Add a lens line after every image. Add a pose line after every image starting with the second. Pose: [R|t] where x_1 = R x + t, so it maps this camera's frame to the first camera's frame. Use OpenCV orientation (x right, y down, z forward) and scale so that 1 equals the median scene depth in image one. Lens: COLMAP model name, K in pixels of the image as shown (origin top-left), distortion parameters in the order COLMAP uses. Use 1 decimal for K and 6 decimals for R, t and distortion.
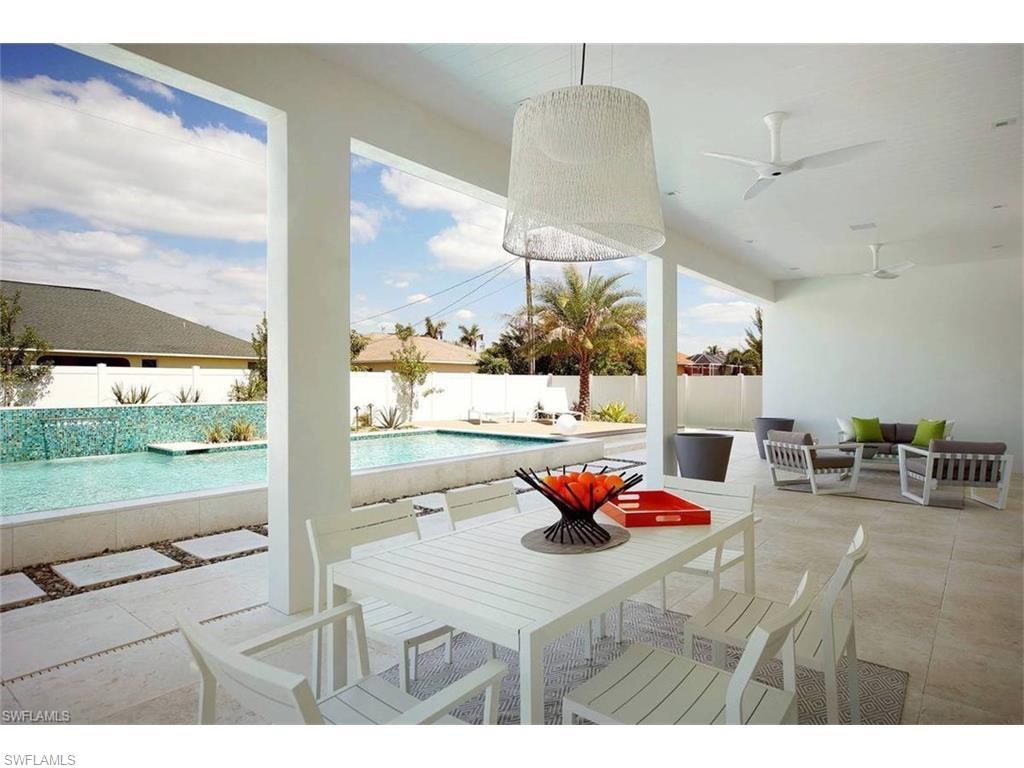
lens RADIAL K [[606.2, 0, 512.0], [0, 606.2, 384.0], [0, 0, 1]] dist [0.001792, 0.000325]
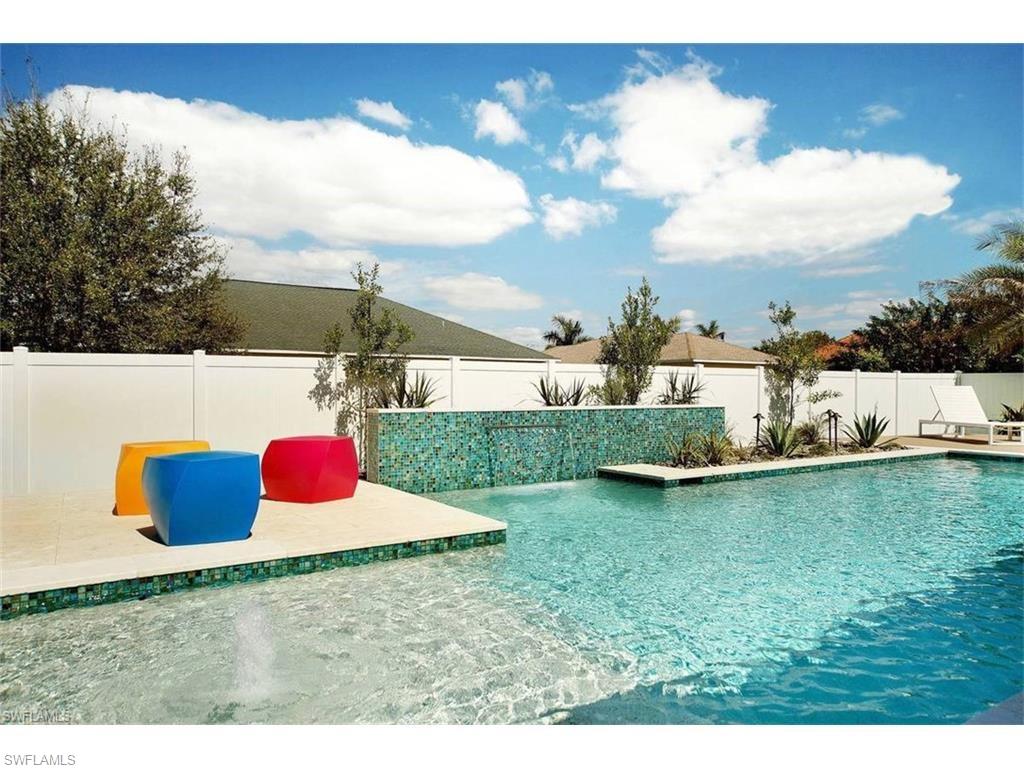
lens RADIAL K [[646.7, 0, 512.0], [0, 646.7, 384.0], [0, 0, 1]] dist [0.001901, 0.000500]
pose [[0.955737, -0.003398, -0.294204, -0.458409], [-0.000347, 0.999920, -0.012676, 0.017031], [0.294224, 0.012217, 0.955658, 0.278092]]
